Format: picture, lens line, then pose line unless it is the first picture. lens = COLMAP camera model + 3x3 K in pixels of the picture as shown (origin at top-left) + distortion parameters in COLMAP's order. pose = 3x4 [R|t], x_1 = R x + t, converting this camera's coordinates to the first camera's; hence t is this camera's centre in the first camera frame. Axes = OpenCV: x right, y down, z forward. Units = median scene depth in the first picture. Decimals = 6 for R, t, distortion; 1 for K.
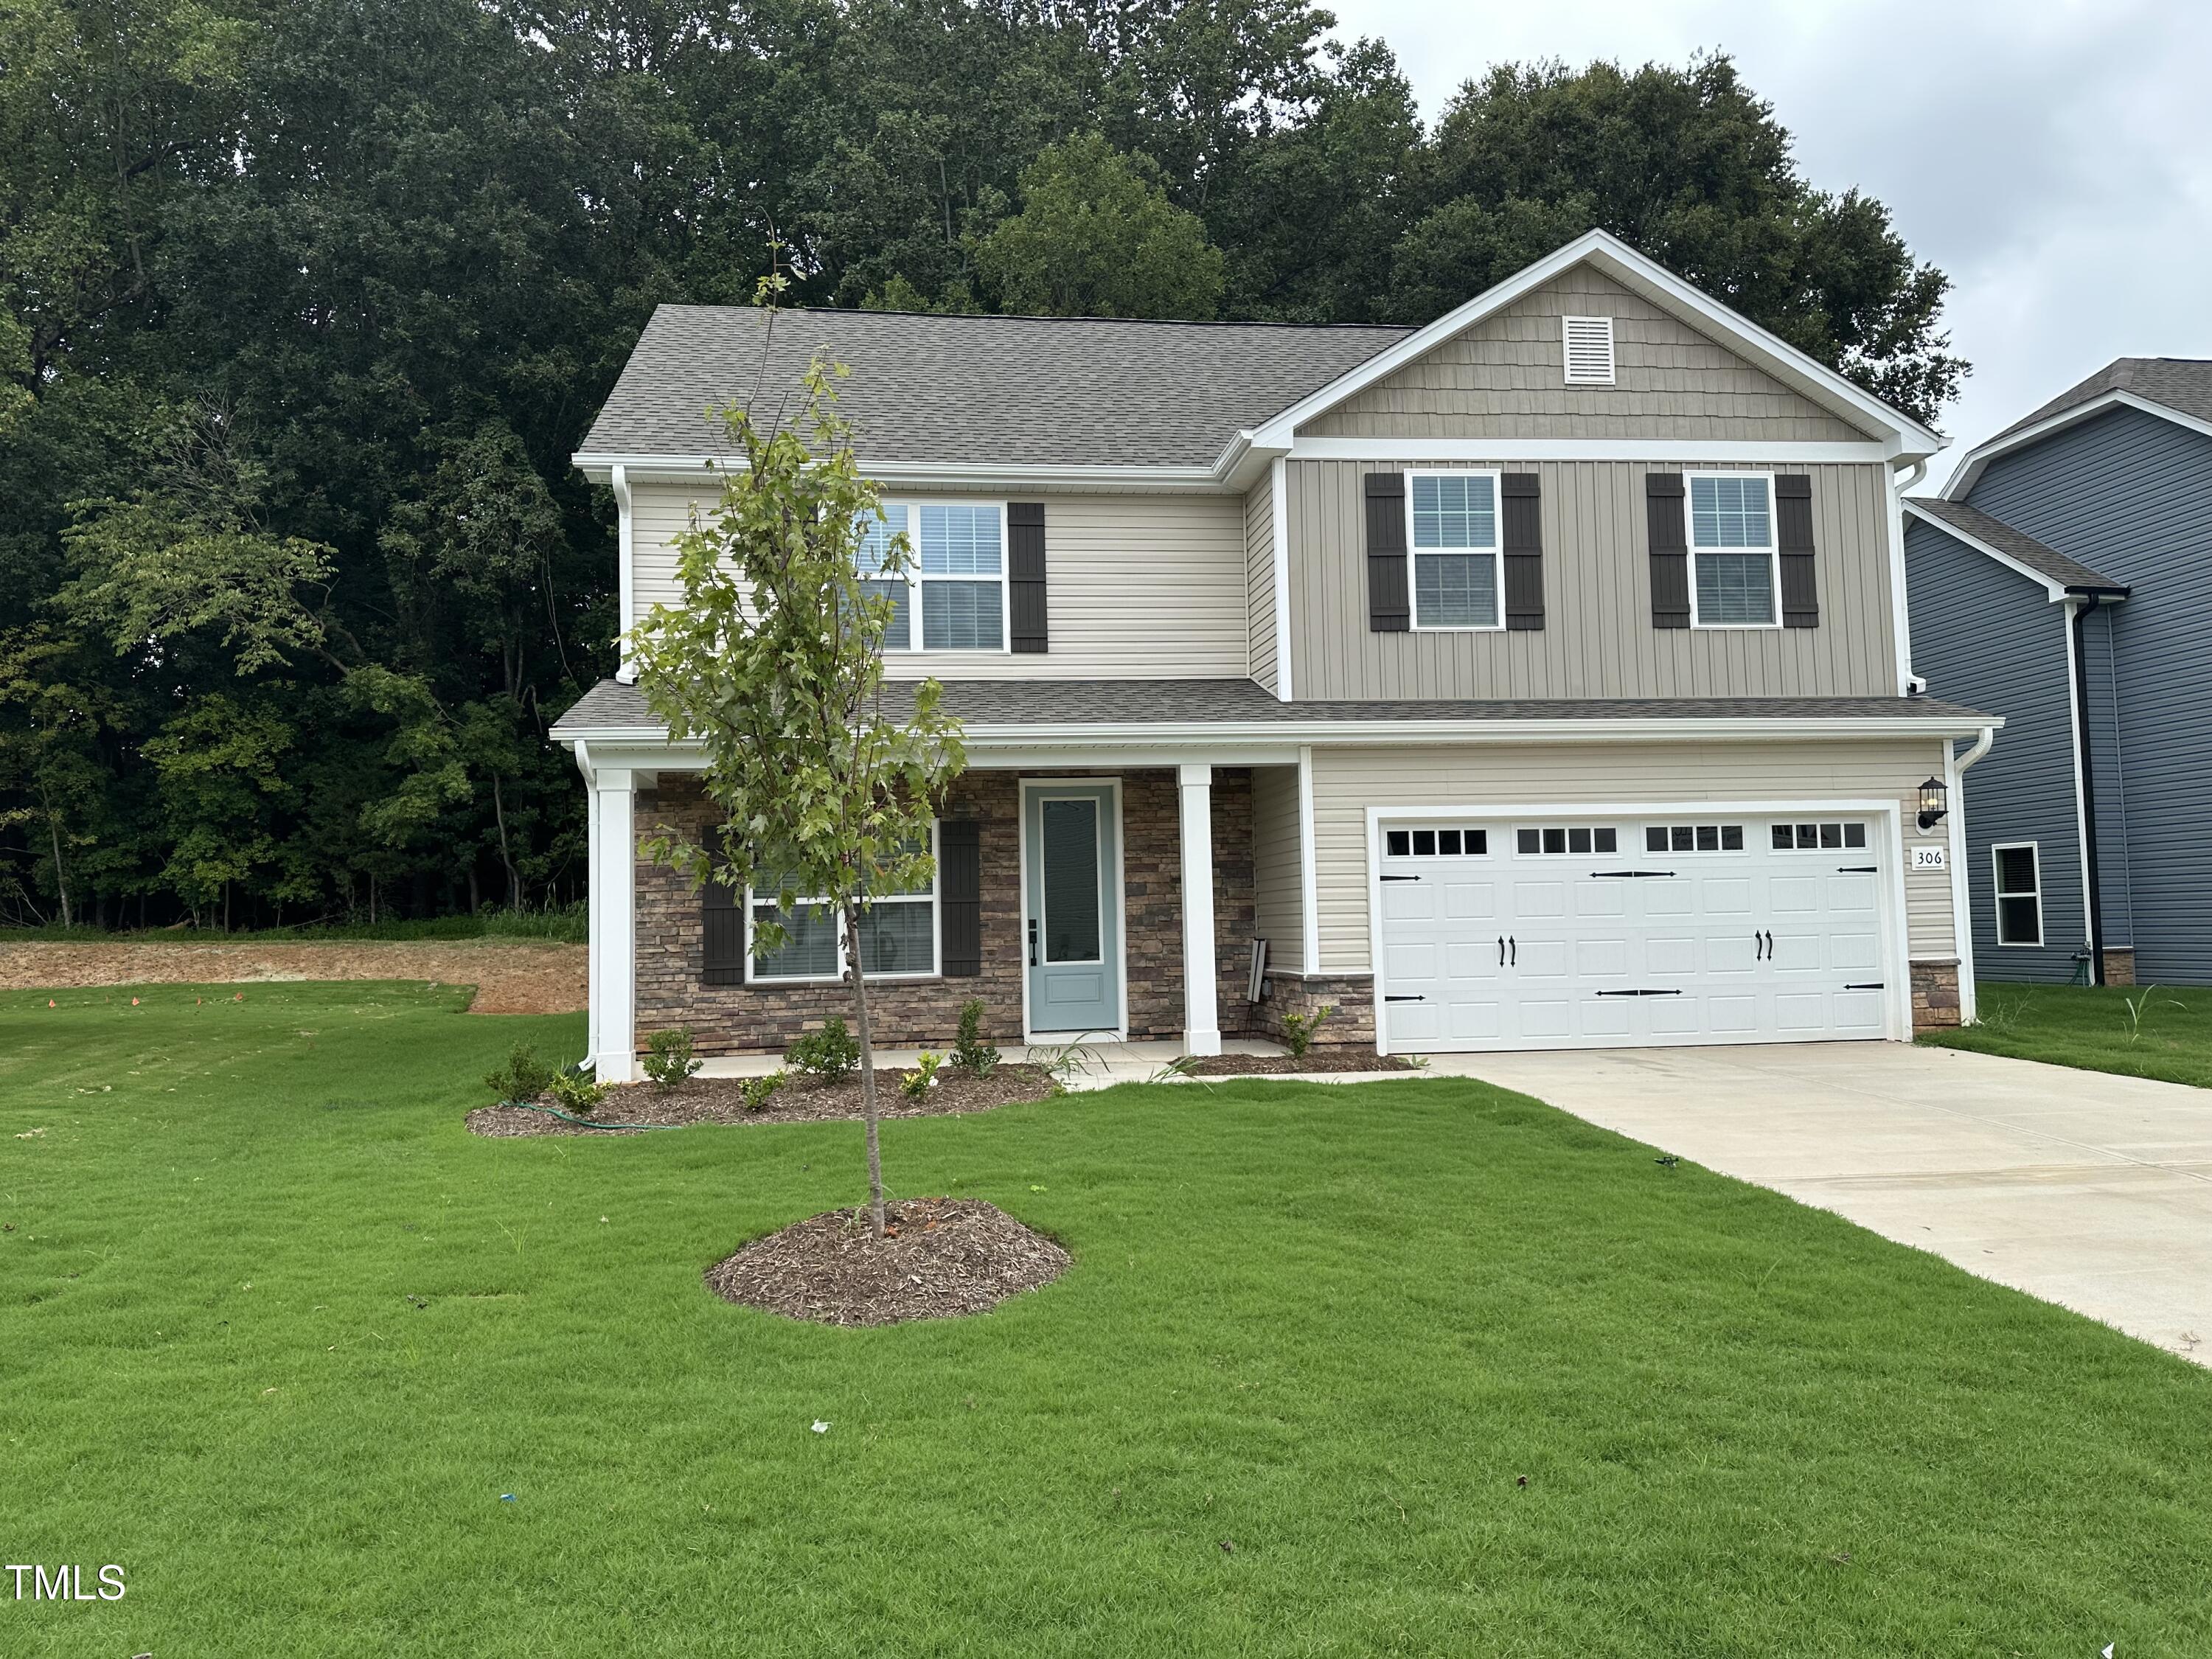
lens RADIAL K [[1544.3, 0, 1106.0], [0, 1544.3, 829.5], [0, 0, 1]] dist [0.160164, -0.403838]
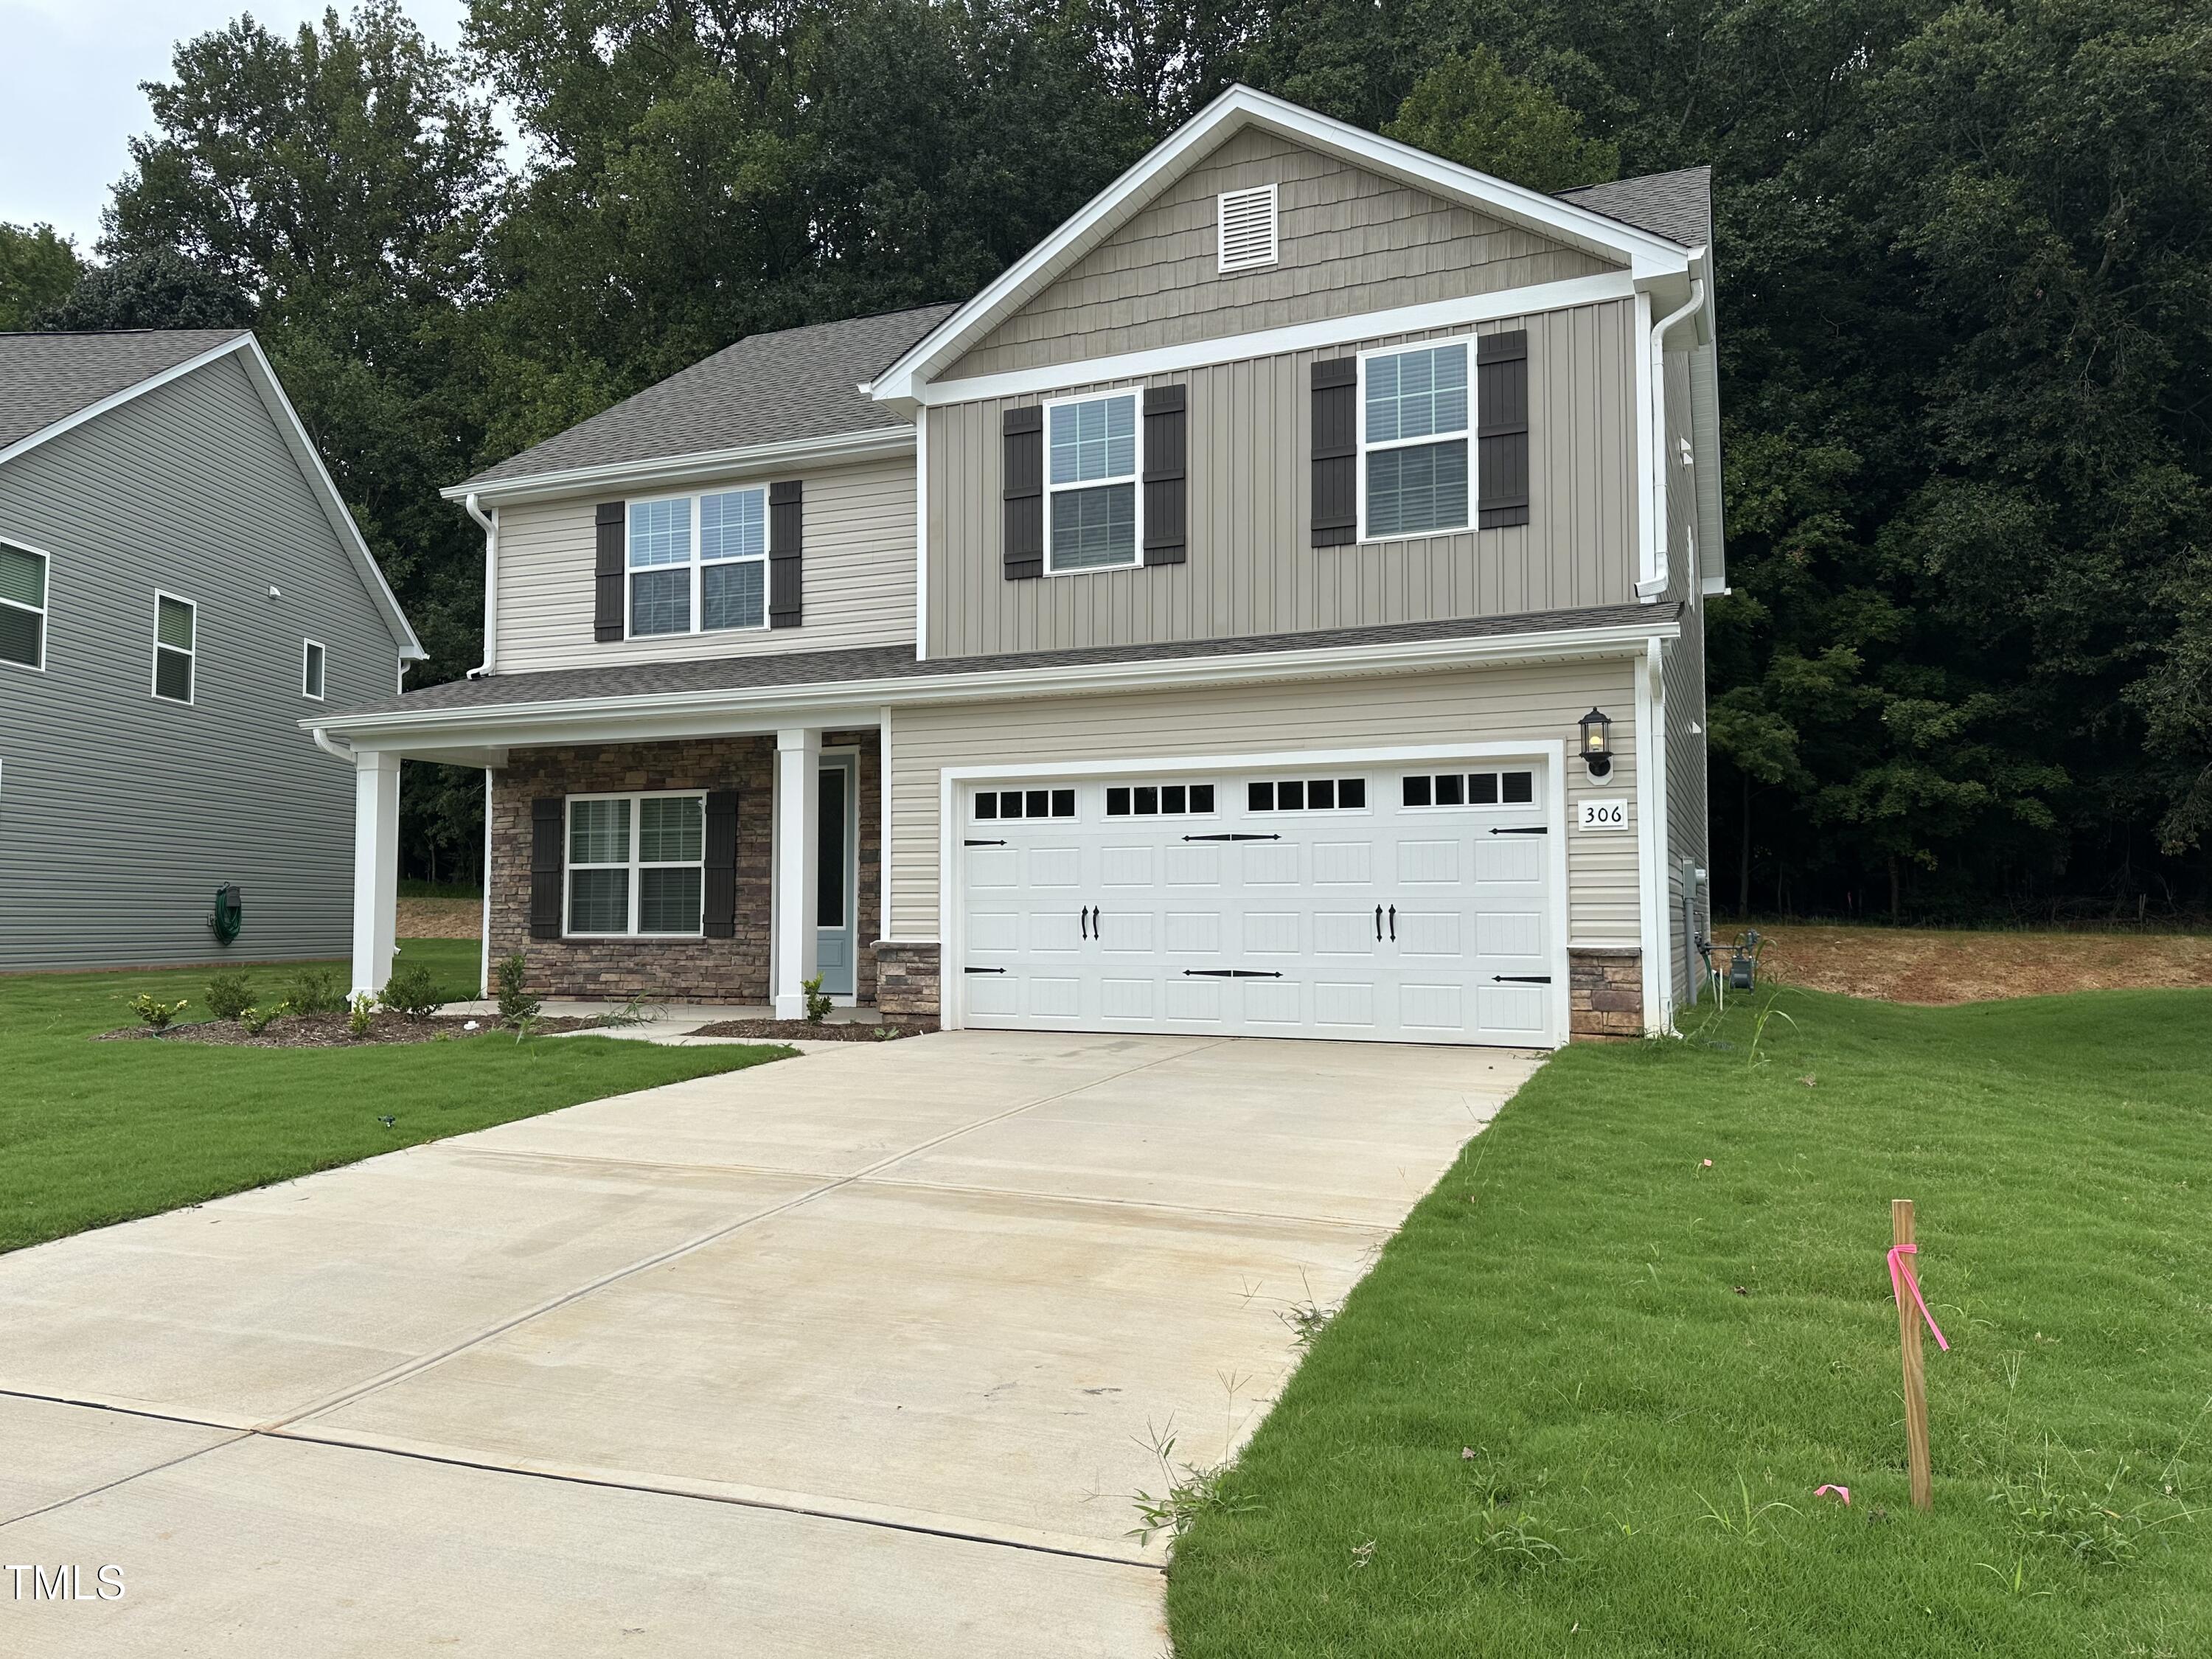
lens RADIAL K [[1542.9, 0, 1112.6], [0, 1542.9, 840.3], [0, 0, 1]] dist [0.171275, -0.402240]
pose [[0.863210, -0.003599, -0.504832, 0.691106], [0.012350, 0.999826, 0.013989, 0.016853], [0.504694, -0.018310, 0.863104, 0.219521]]
